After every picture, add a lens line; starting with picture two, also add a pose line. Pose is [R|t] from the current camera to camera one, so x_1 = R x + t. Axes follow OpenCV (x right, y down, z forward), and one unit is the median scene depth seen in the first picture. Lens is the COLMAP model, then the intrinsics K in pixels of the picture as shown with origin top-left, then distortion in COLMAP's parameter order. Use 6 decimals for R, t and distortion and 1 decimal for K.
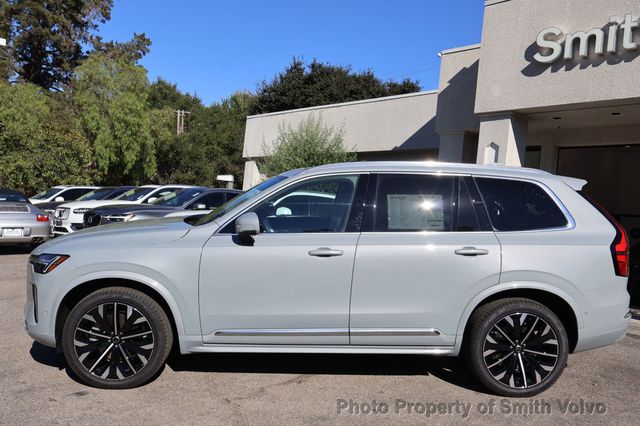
lens RADIAL K [[592.2, 0, 319.8], [0, 592.2, 214.0], [0, 0, 1]] dist [0.016522, 0.000000]
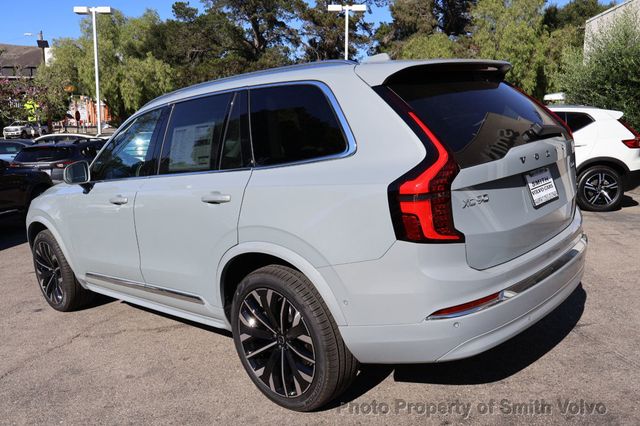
lens RADIAL K [[532.7, 0, 320.7], [0, 532.7, 212.5], [0, 0, 1]] dist [0.015606, 0.006284]
pose [[0.694855, 0.015255, -0.718988, 0.789966], [0.080650, 0.991815, 0.098987, 0.026326], [0.714613, -0.126768, 0.687937, 0.622926]]
